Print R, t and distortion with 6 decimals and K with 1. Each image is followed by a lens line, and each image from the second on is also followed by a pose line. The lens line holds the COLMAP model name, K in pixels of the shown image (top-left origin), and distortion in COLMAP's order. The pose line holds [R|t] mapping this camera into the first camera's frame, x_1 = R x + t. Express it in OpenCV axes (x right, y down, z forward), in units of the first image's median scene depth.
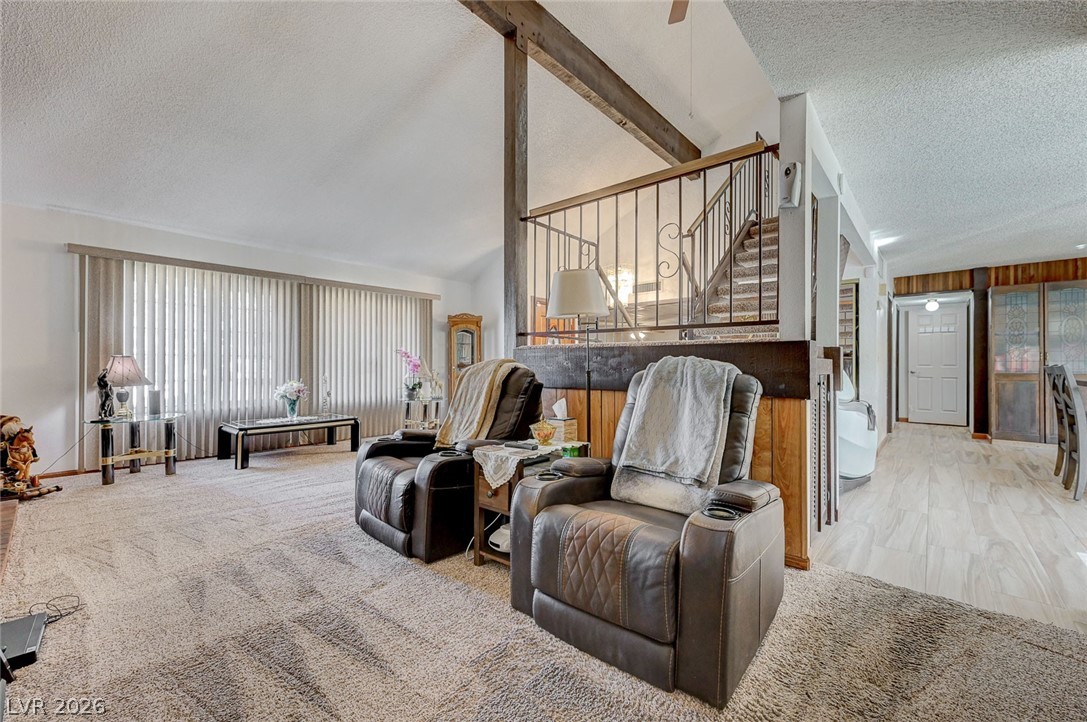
lens RADIAL K [[426.8, 0, 549.0], [0, 426.8, 362.4], [0, 0, 1]] dist [0.002113, -0.000004]
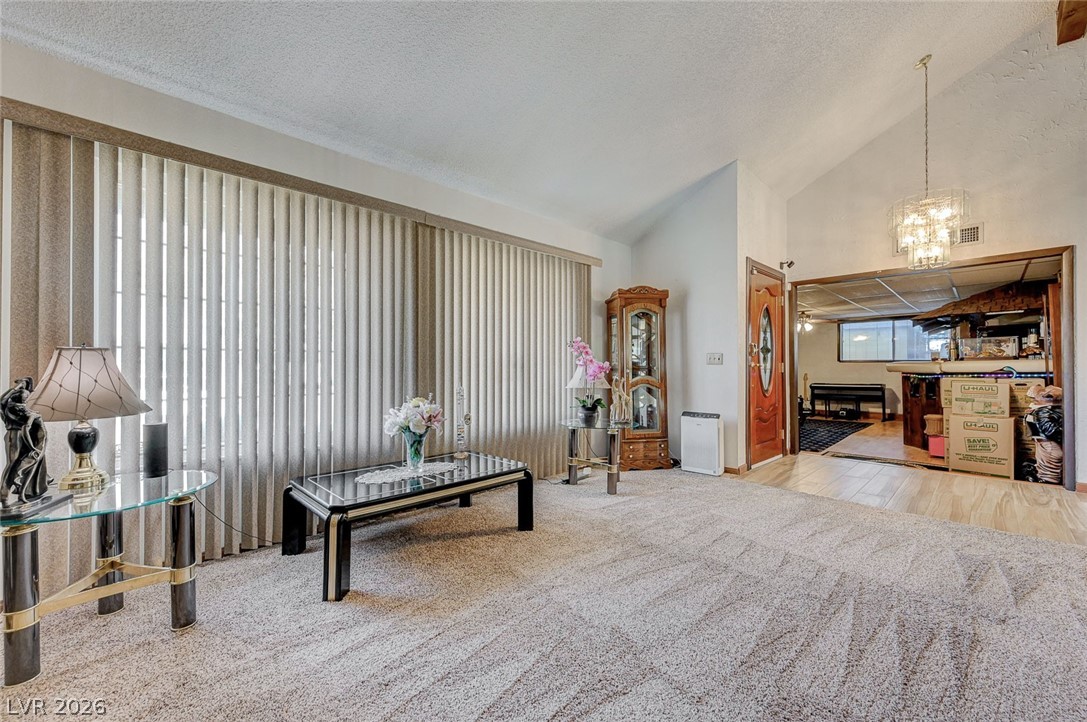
lens RADIAL K [[433.0, 0, 550.0], [0, 433.0, 360.6], [0, 0, 1]] dist [0.008762, 0.000436]
pose [[0.996837, -0.004059, -0.079372, -0.413618], [0.003388, 0.999957, -0.008584, 0.002725], [0.079404, 0.008288, 0.996808, 0.505073]]
